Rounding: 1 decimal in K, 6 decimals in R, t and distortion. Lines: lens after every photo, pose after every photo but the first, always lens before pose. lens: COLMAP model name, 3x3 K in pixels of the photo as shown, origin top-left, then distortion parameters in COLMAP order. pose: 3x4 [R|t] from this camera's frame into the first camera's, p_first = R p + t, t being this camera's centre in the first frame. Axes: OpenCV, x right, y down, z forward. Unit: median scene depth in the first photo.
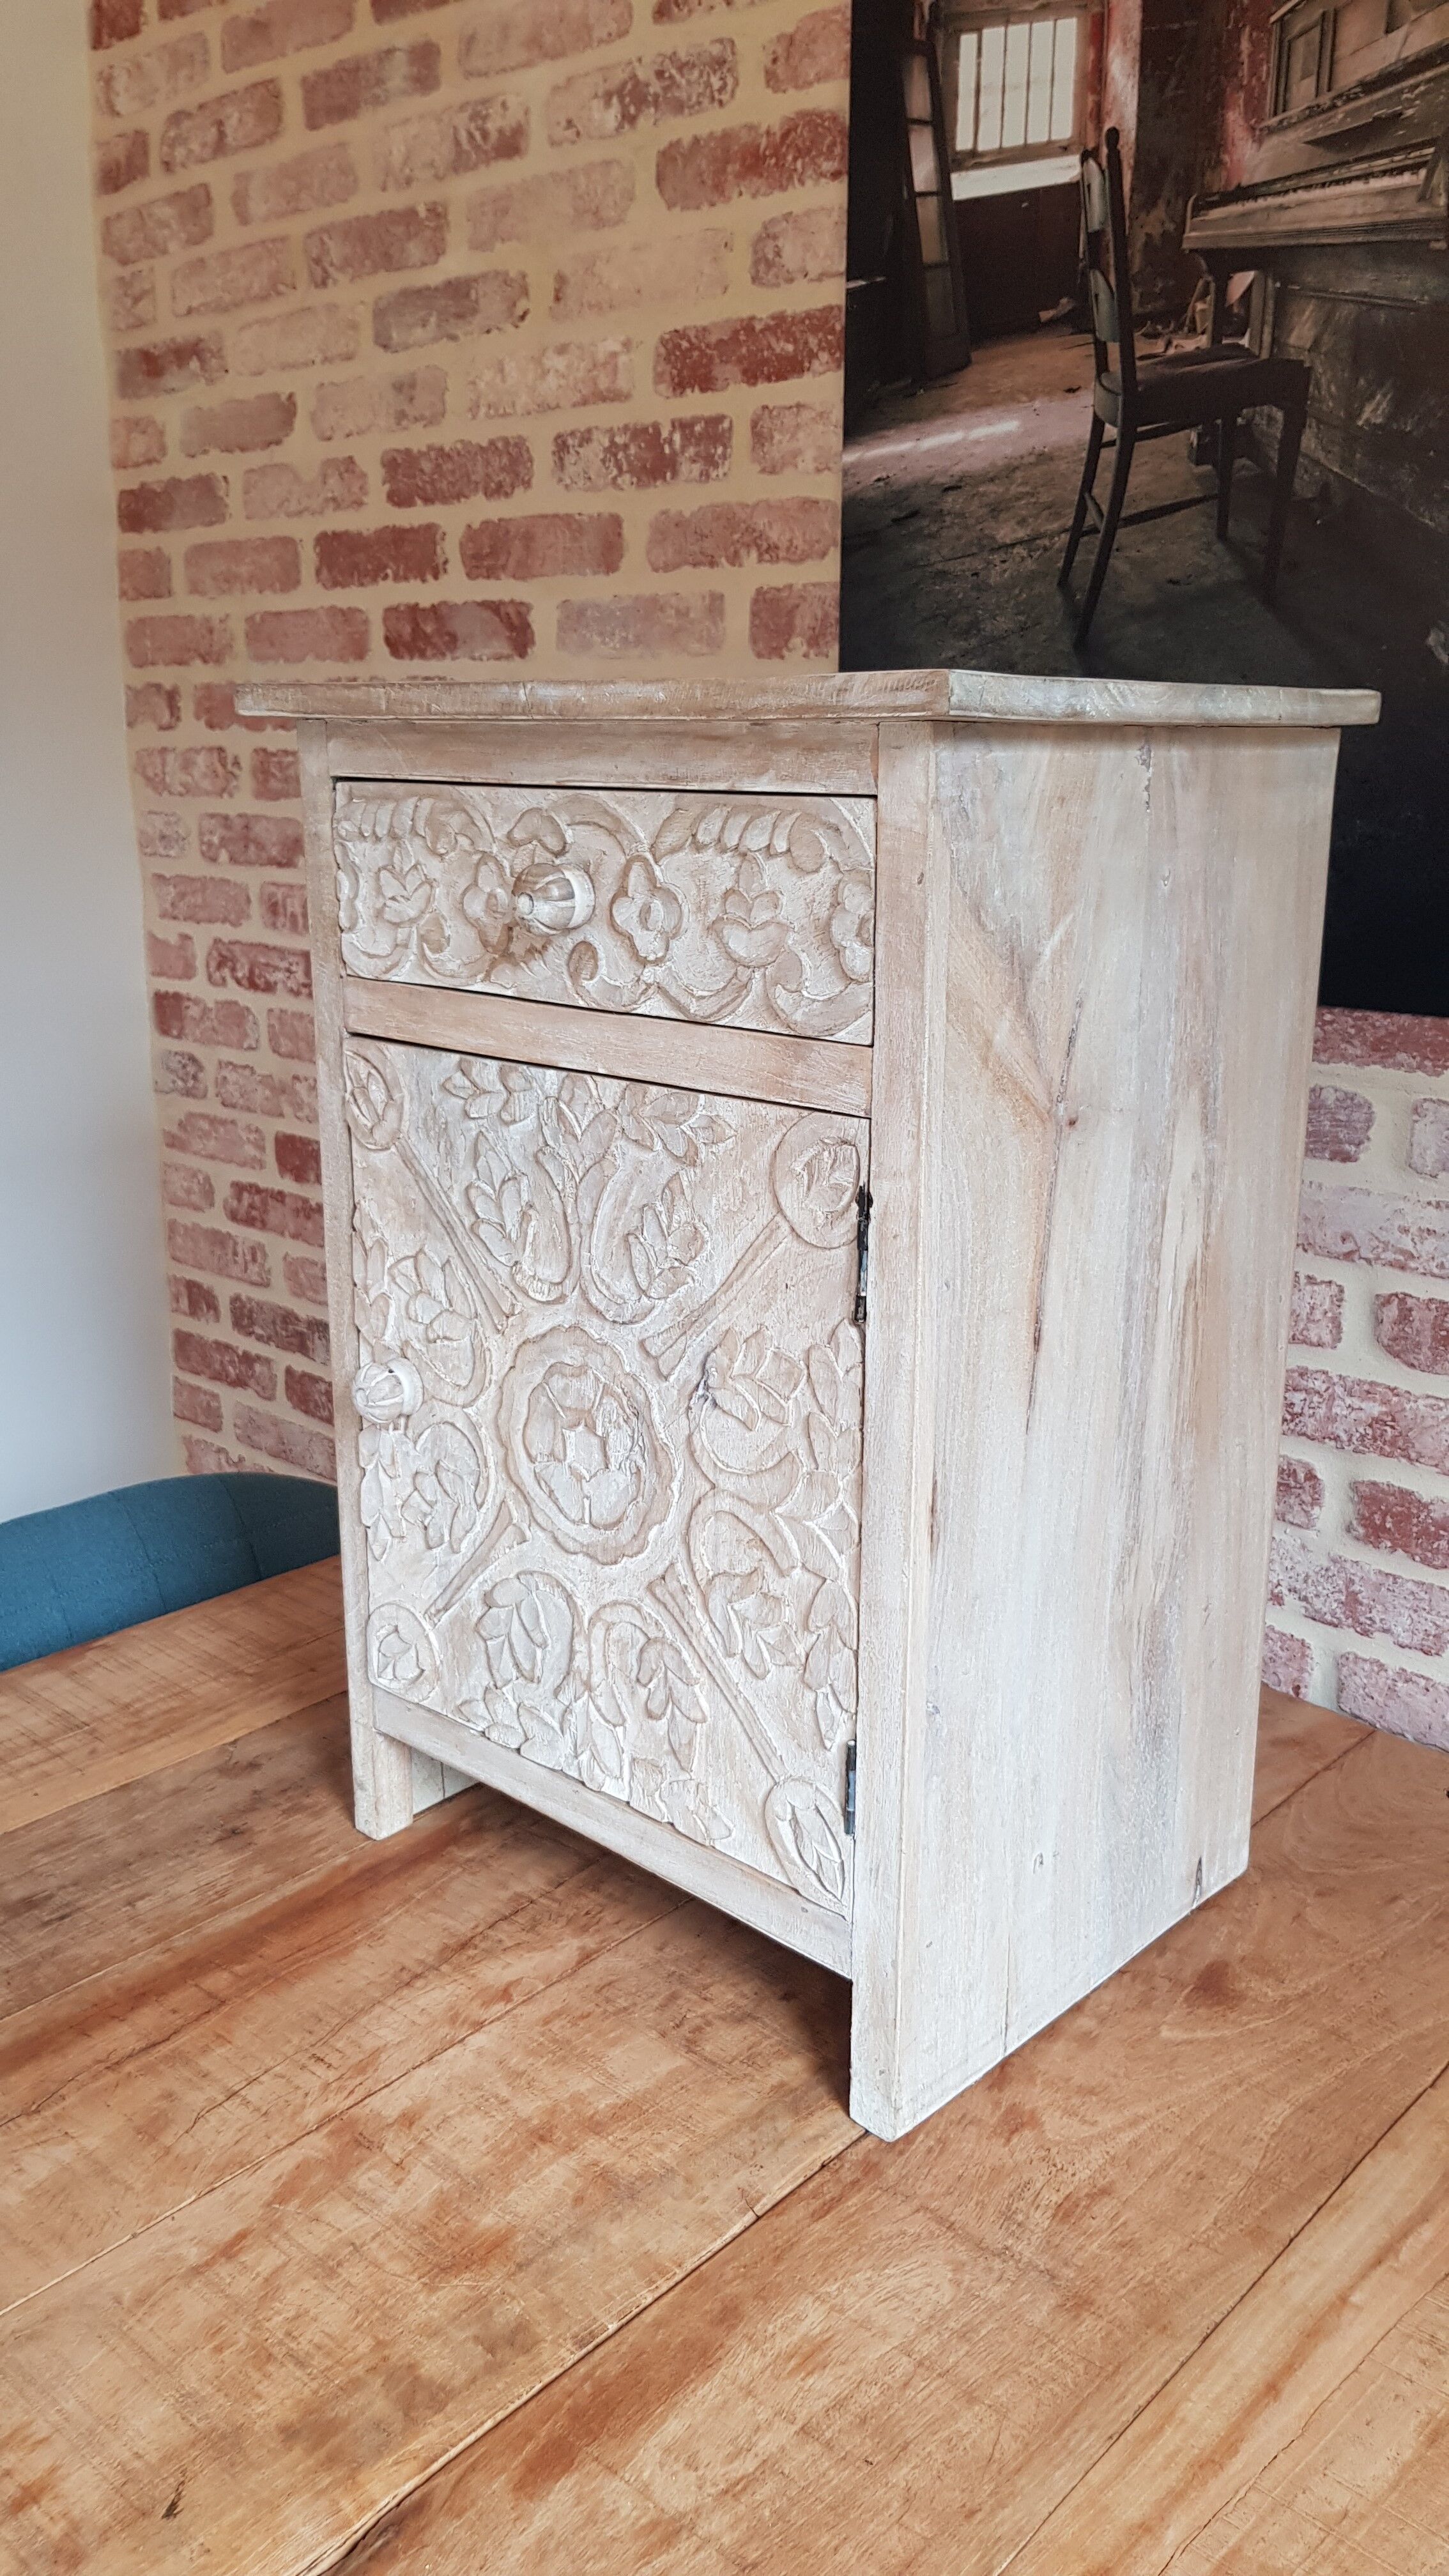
lens RADIAL K [[2073.7, 0, 722.5], [0, 2073.7, 1290.6], [0, 0, 1]] dist [0.024298, -0.076391]
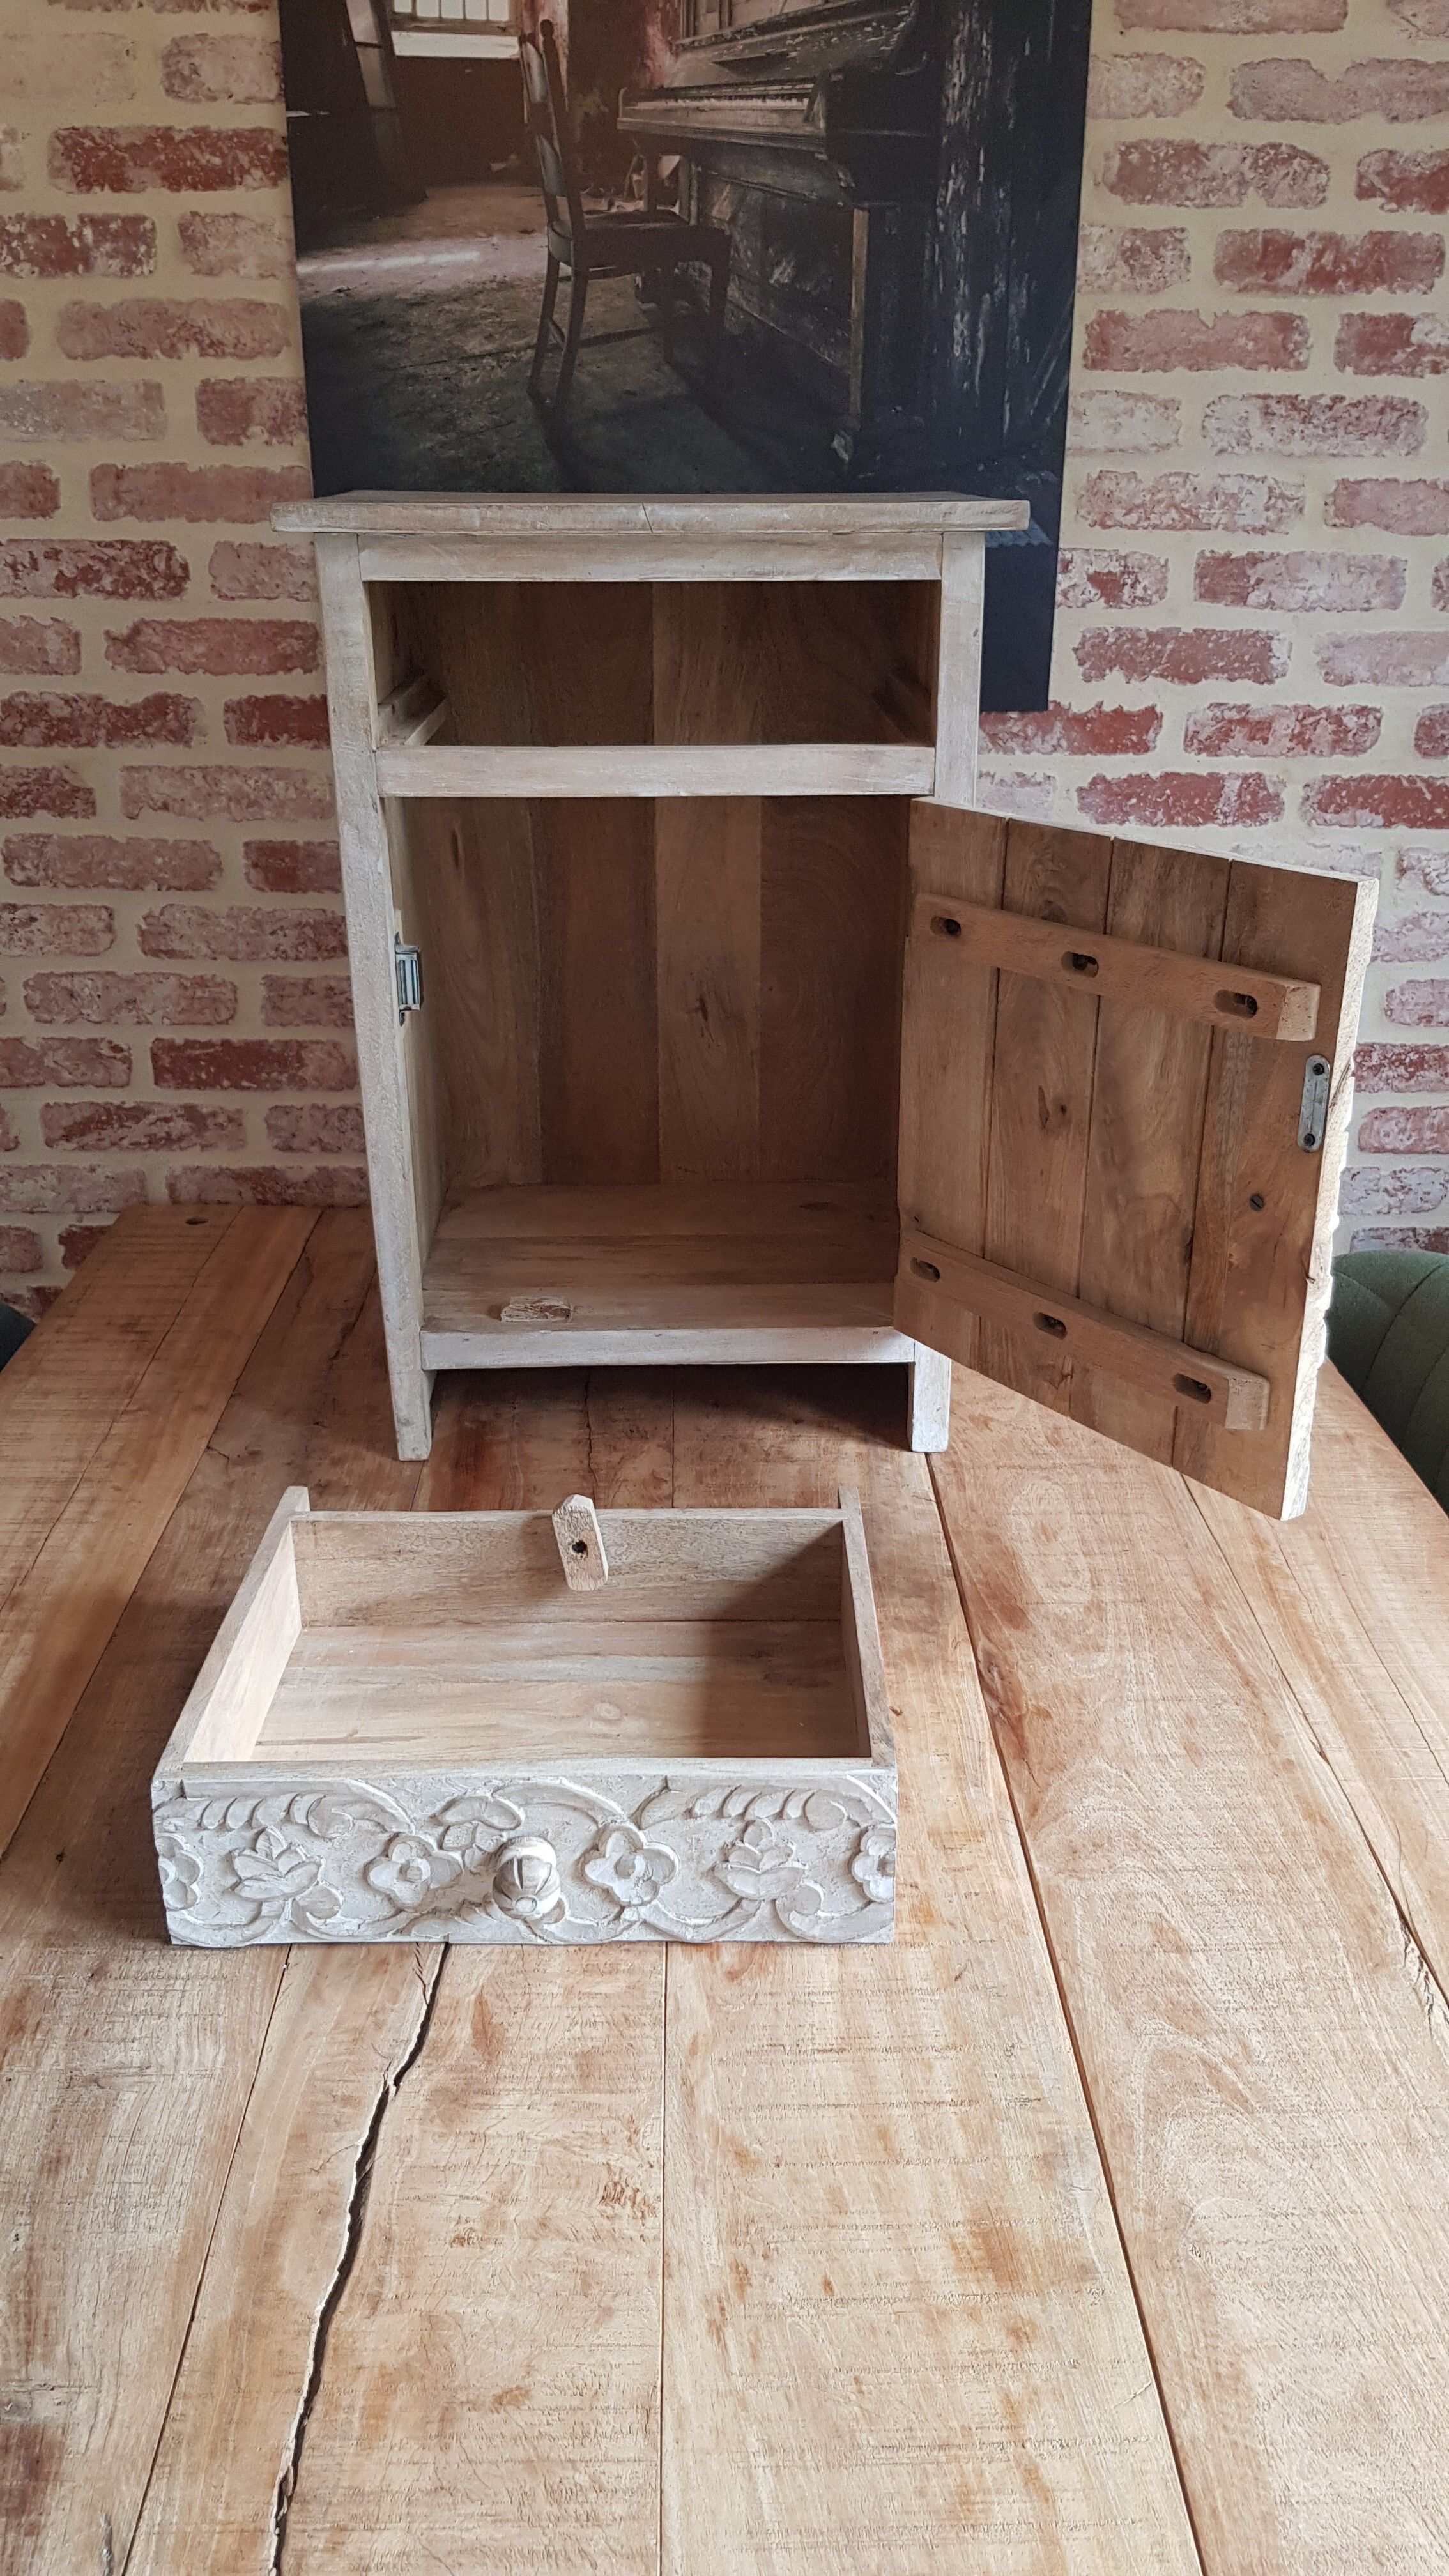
lens RADIAL K [[2073.7, 0, 757.6], [0, 2073.7, 1357.3], [0, 0, 1]] dist [0.024298, -0.076391]
pose [[0.721011, -0.283145, 0.632433, -0.749067], [0.183777, 0.958157, 0.219458, -0.028585], [-0.668109, -0.042005, 0.742877, -0.064226]]
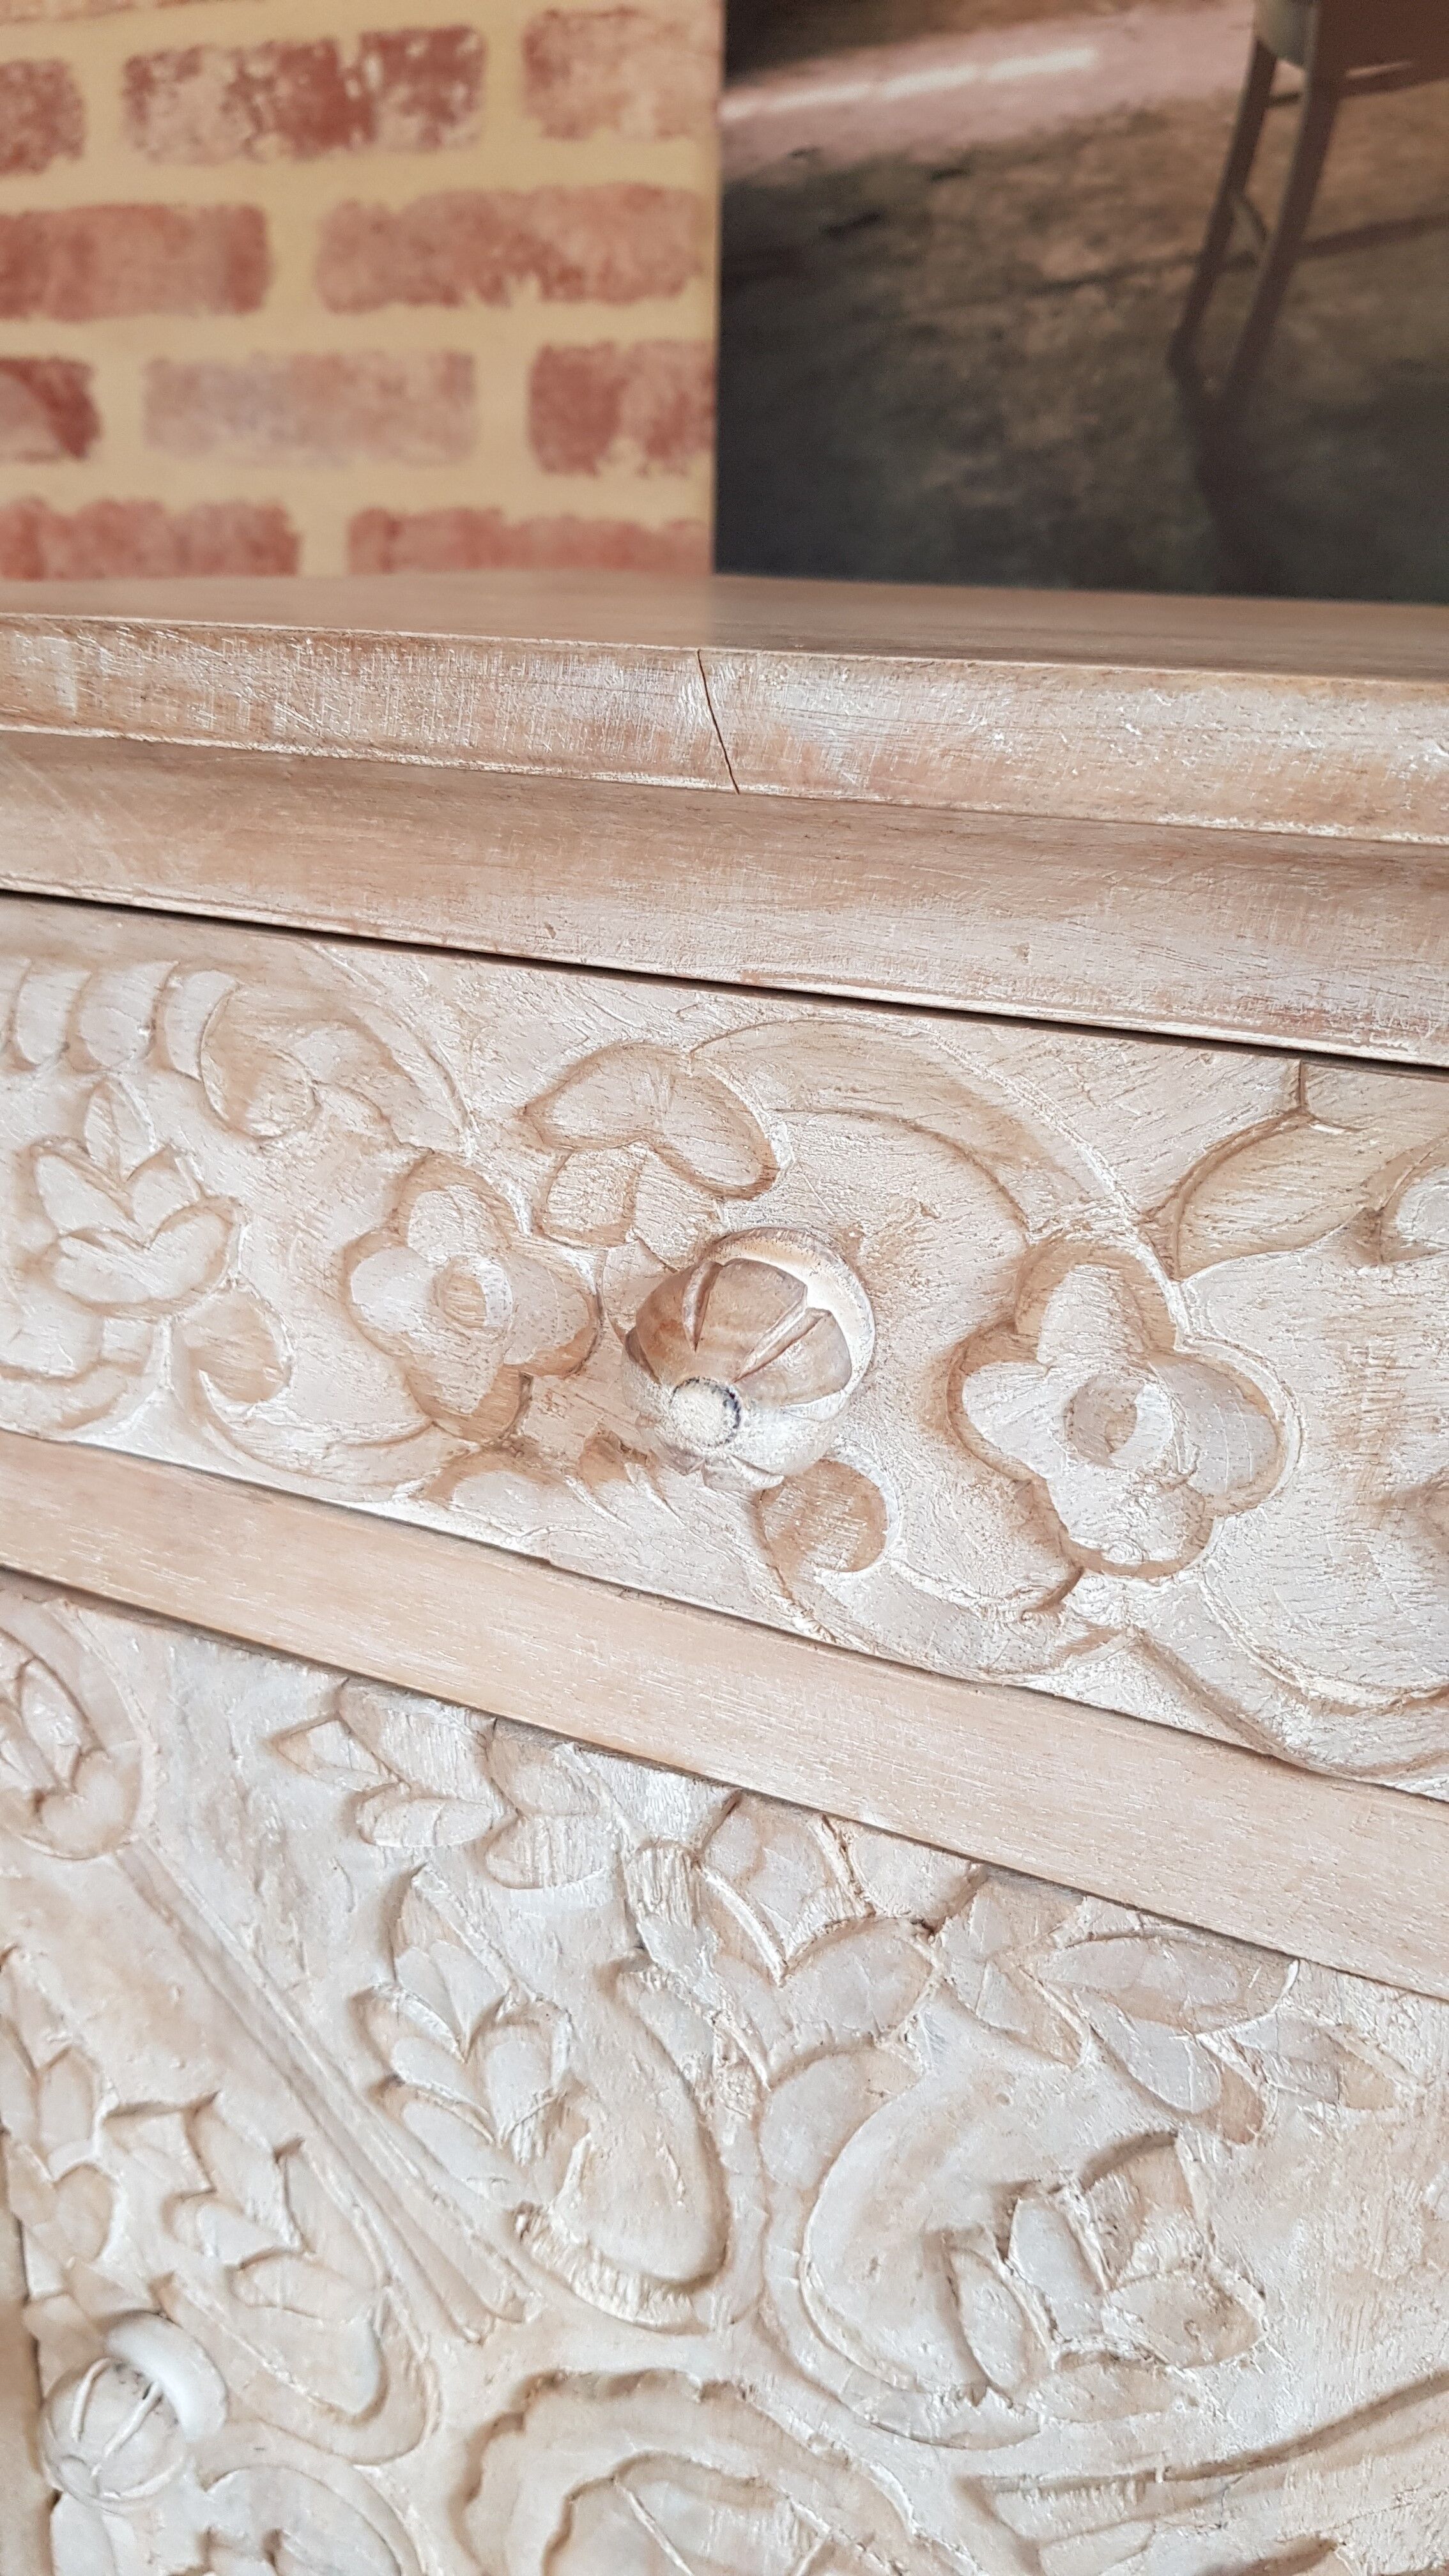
lens RADIAL K [[2073.7, 0, 721.8], [0, 2073.7, 1245.3], [0, 0, 1]] dist [0.024298, -0.076391]
pose [[0.964178, -0.071916, 0.255321, -0.117143], [0.052860, 0.995333, 0.080737, -0.166337], [-0.259936, -0.064349, 0.963479, 0.513771]]
